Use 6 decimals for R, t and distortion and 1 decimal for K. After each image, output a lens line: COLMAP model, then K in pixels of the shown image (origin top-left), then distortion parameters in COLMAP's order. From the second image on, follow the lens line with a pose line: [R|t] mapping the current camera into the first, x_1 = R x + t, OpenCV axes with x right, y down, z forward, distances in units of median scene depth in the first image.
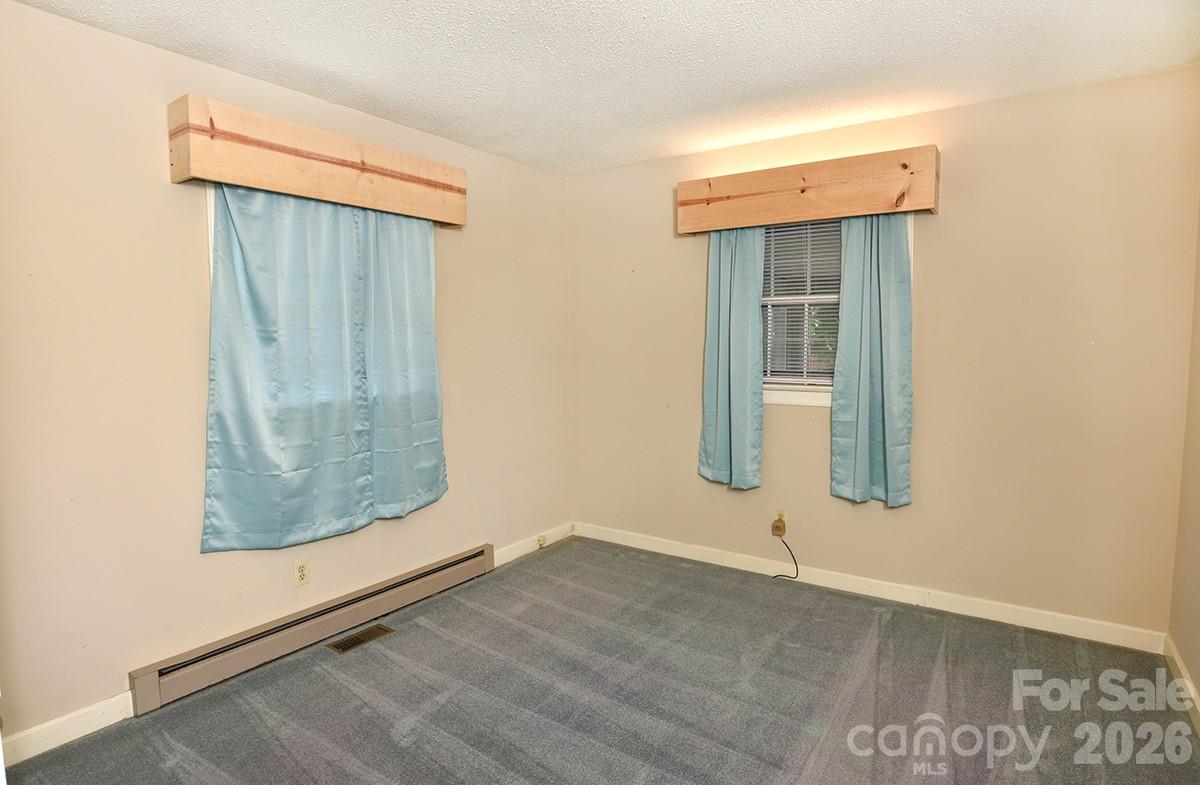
lens RADIAL K [[620.5, 0, 608.3], [0, 620.5, 395.1], [0, 0, 1]] dist [-0.071393, 0.024470]
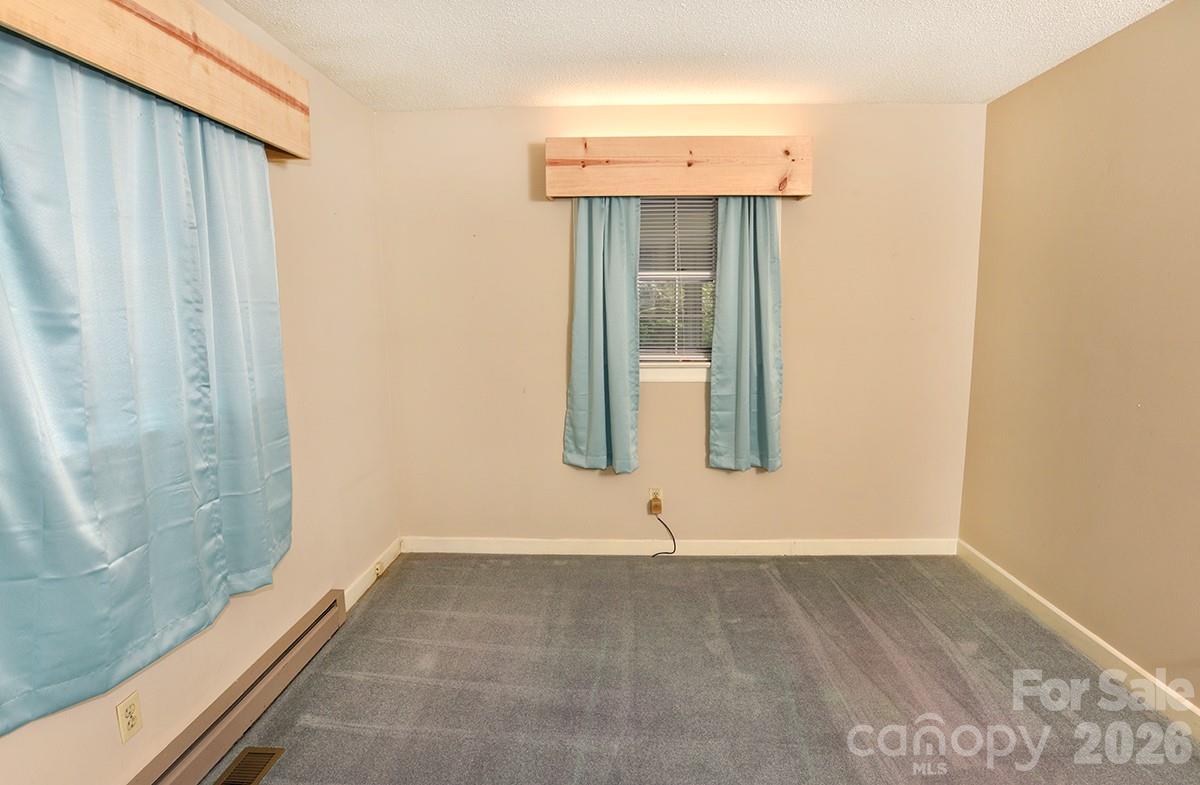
lens RADIAL K [[620.5, 0, 608.3], [0, 620.5, 395.1], [0, 0, 1]] dist [-0.071393, 0.024470]
pose [[0.845958, -0.074943, 0.527957, -0.347495], [0.048089, 0.996762, 0.064436, -0.036097], [-0.531076, -0.029121, 0.846823, 0.231779]]
